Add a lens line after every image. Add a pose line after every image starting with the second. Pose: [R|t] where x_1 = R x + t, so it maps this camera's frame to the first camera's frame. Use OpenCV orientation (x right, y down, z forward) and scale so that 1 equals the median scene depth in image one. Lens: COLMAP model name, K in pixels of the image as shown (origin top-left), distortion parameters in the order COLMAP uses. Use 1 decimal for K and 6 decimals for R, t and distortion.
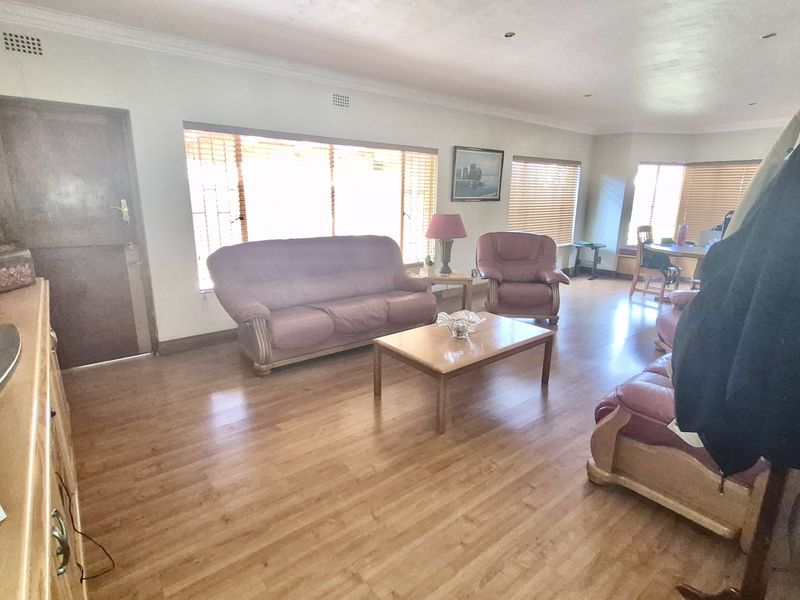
lens RADIAL K [[424.7, 0, 399.4], [0, 424.7, 300.6], [0, 0, 1]] dist [-0.002713, -0.001058]
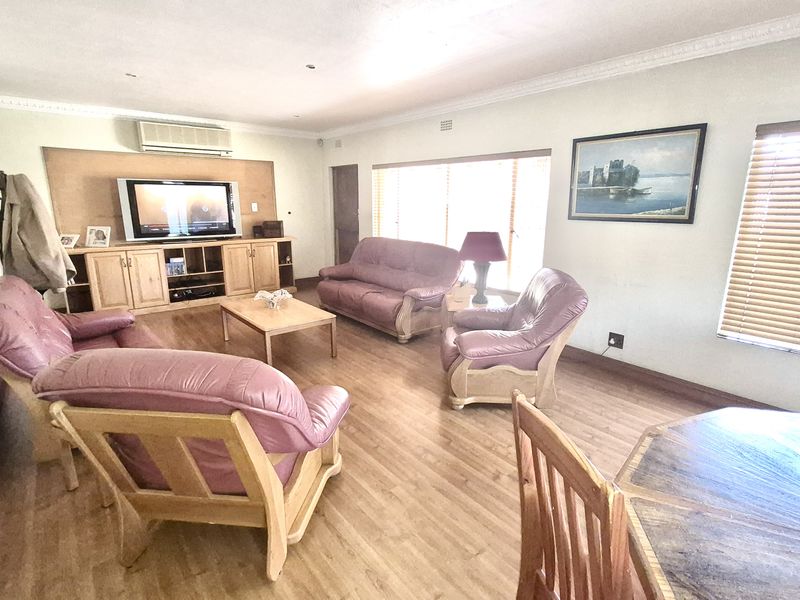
lens RADIAL K [[424.7, 0, 400.2], [0, 424.7, 298.7], [0, 0, 1]] dist [-0.002713, -0.001058]
pose [[0.002026, 0.211705, -0.977331, 0.826001], [-0.251961, 0.945910, 0.204376, -0.183515], [0.967735, 0.245836, 0.055258, 0.726958]]
